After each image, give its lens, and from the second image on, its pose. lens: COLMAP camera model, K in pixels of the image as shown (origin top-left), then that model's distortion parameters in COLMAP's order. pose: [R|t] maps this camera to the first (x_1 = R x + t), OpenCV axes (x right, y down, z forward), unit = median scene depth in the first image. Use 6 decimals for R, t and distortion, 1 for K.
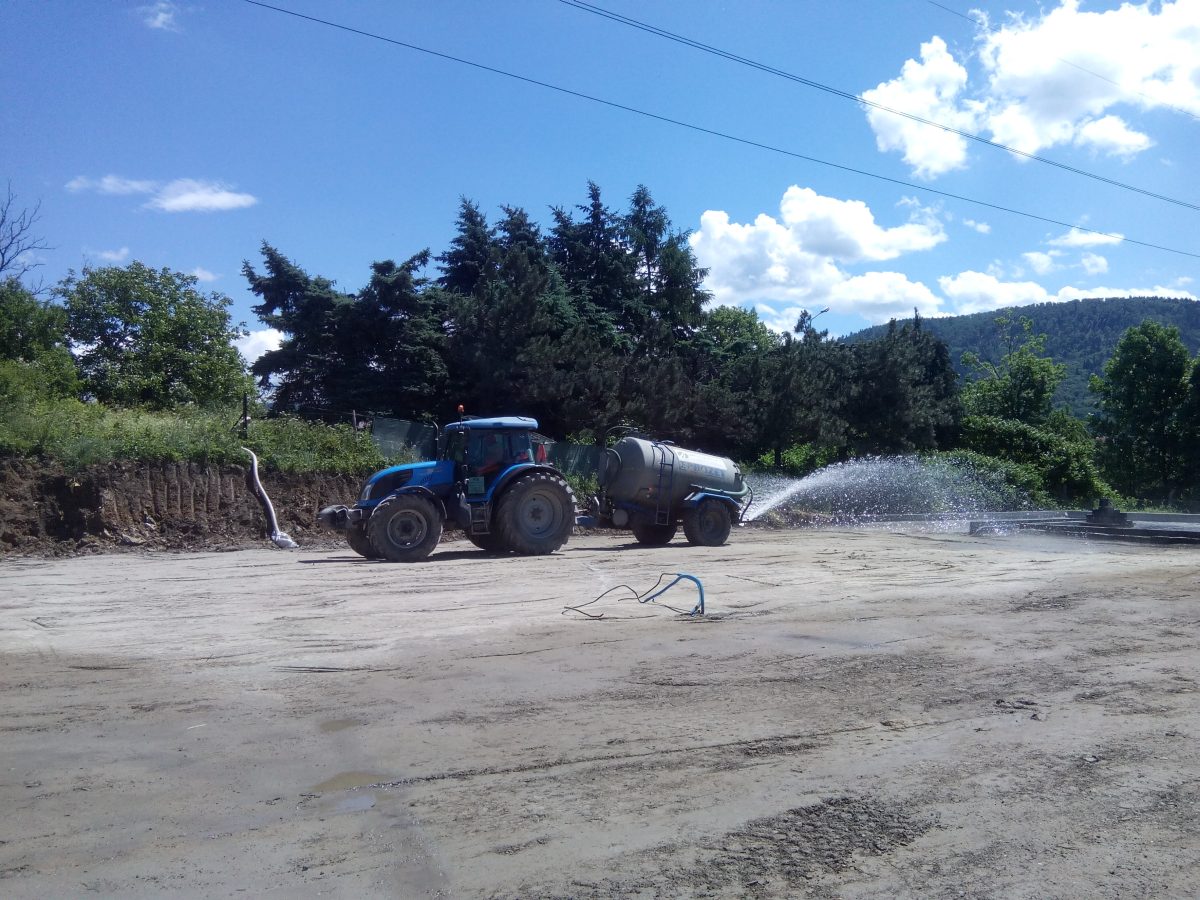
lens RADIAL K [[958.5, 0, 640.9], [0, 958.5, 429.7], [0, 0, 1]] dist [0.211292, -0.501033]
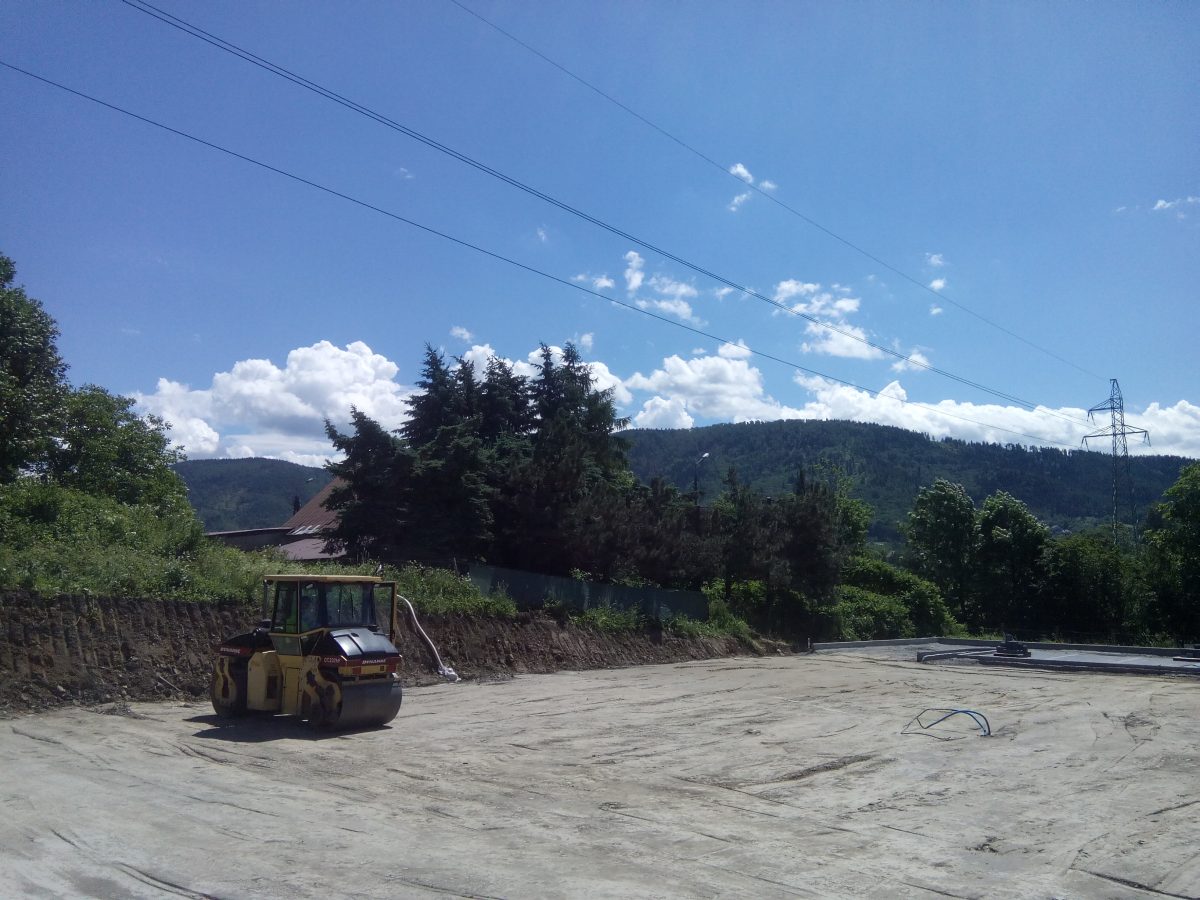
lens RADIAL K [[958.5, 0, 640.9], [0, 958.5, 429.7], [0, 0, 1]] dist [0.211292, -0.501033]
pose [[0.961844, 0.054093, 0.268200, -0.265150], [-0.025902, 0.993861, -0.107557, -0.035538], [-0.272371, 0.096506, 0.957340, -0.136673]]
